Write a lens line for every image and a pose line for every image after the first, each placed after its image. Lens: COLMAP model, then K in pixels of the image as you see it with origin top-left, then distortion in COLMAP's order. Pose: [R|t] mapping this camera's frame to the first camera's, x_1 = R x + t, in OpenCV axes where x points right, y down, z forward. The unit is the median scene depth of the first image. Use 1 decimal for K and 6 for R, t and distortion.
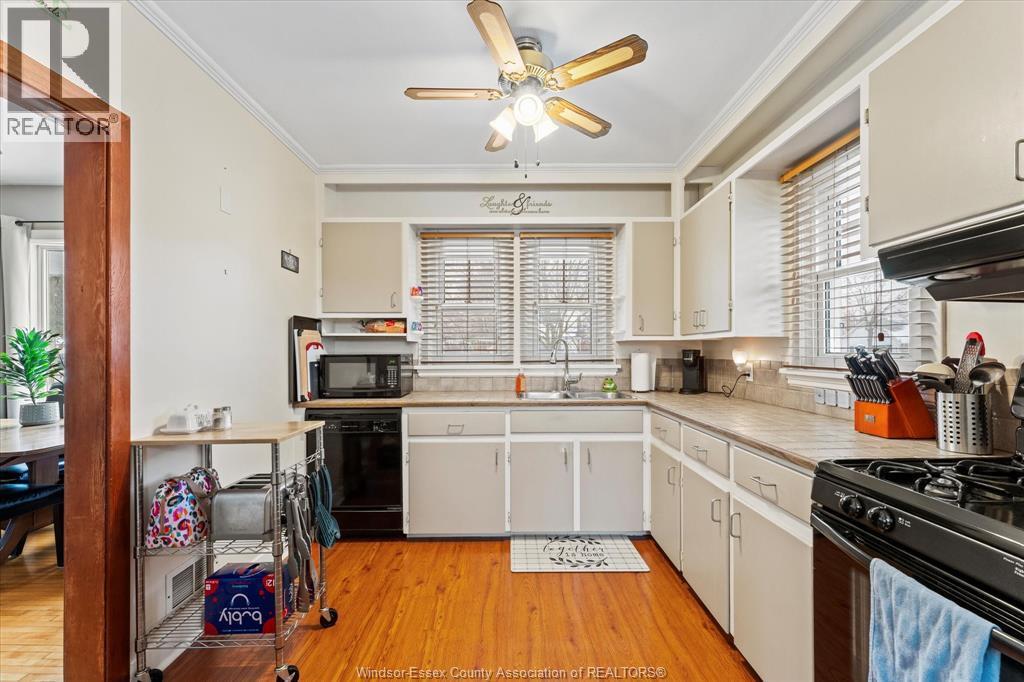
lens RADIAL K [[414.7, 0, 510.1], [0, 414.7, 351.0], [0, 0, 1]] dist [0.000670, -0.000080]
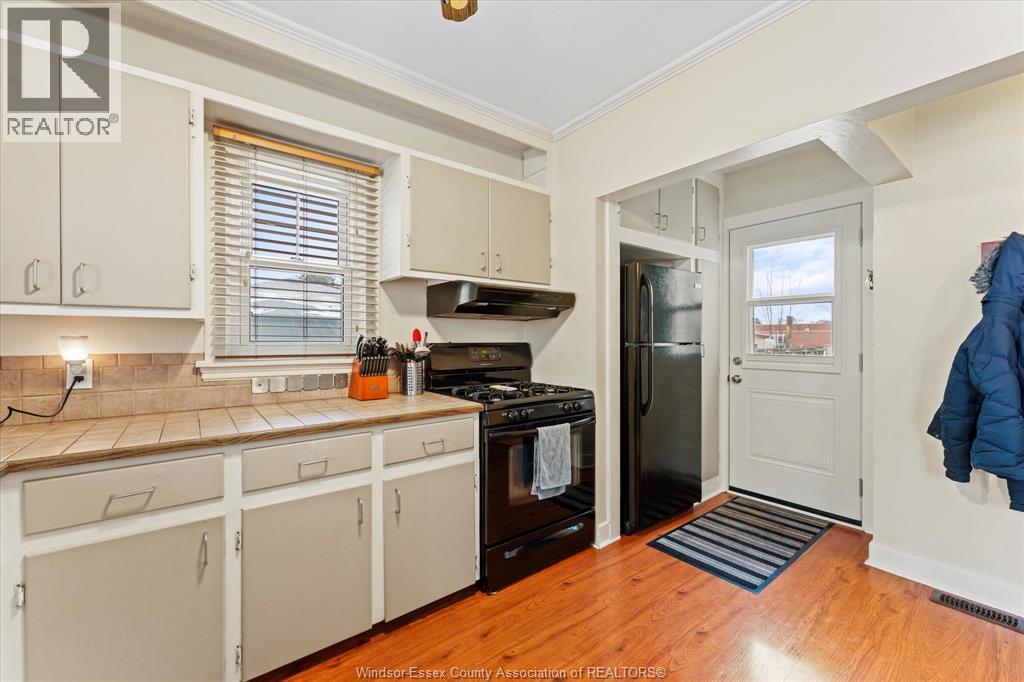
lens RADIAL K [[411.7, 0, 512.0], [0, 411.7, 341.0], [0, 0, 1]] dist [0.000084, -0.000040]
pose [[-0.610221, 0.002633, 0.792227, -0.282842], [0.004249, 0.999991, -0.000051, 0.005079], [-0.792220, 0.003335, -0.610226, 0.843109]]
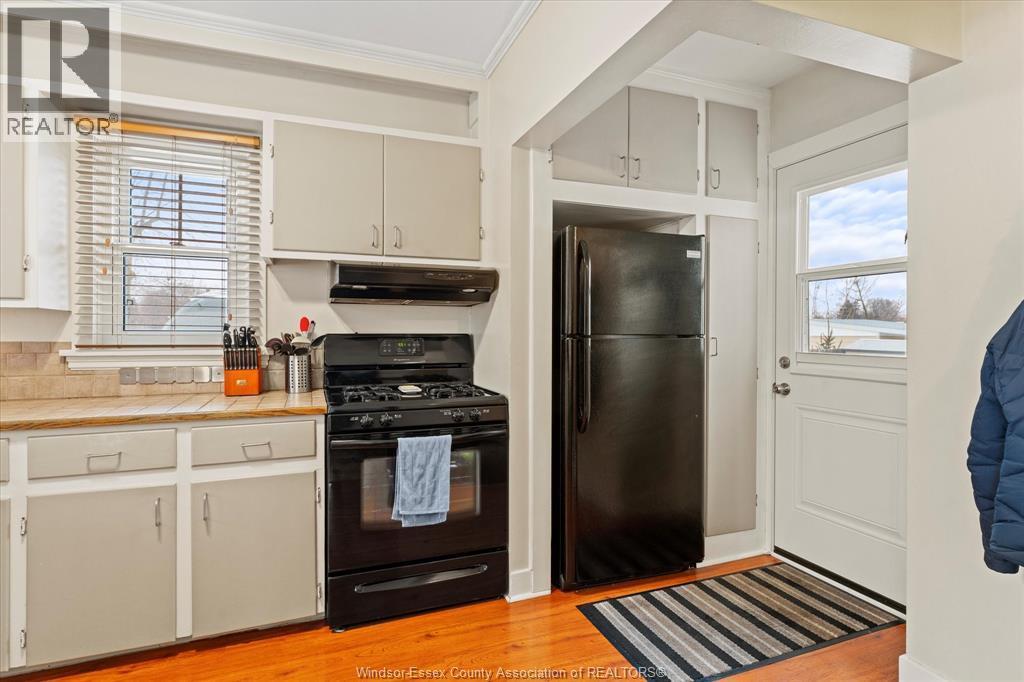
lens RADIAL K [[520.3, 0, 510.2], [0, 520.3, 335.4], [0, 0, 1]] dist [-0.000576, -0.000387]
pose [[-0.354918, 0.000686, 0.934897, -0.499623], [0.000980, 0.999999, -0.000361, 0.012527], [-0.934897, 0.000788, -0.354918, 0.457917]]
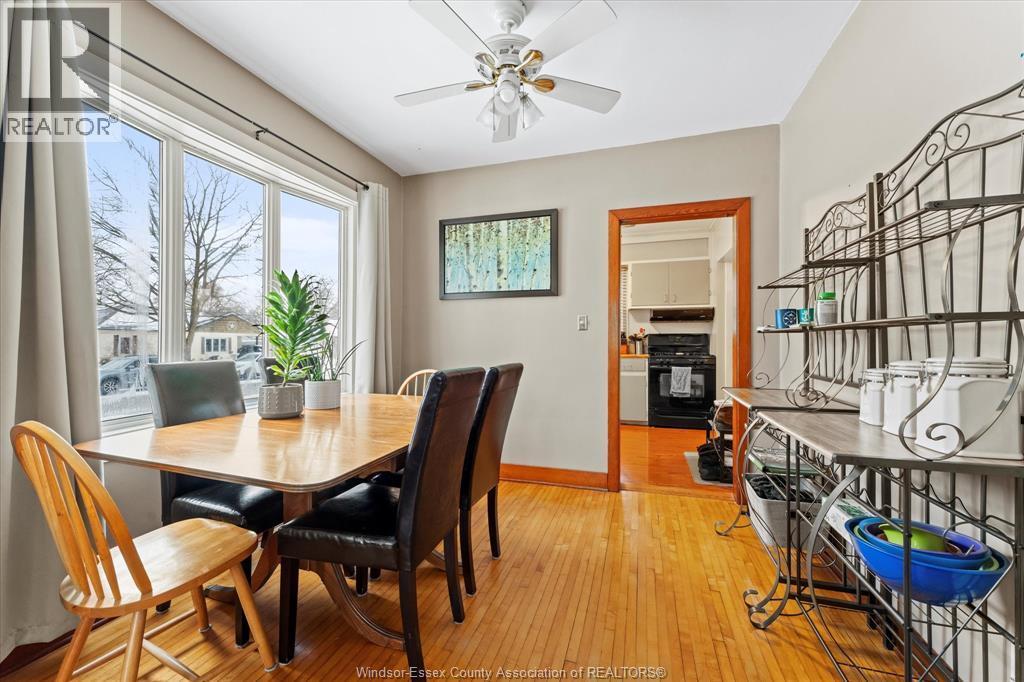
lens RADIAL K [[414.6, 0, 510.8], [0, 414.6, 336.1], [0, 0, 1]] dist [0.001734, -0.000042]
pose [[0.302350, 0.020845, 0.952969, -1.749144], [-0.005095, 0.999782, -0.020253, 0.068734], [-0.953183, 0.001268, 0.302391, 0.467008]]
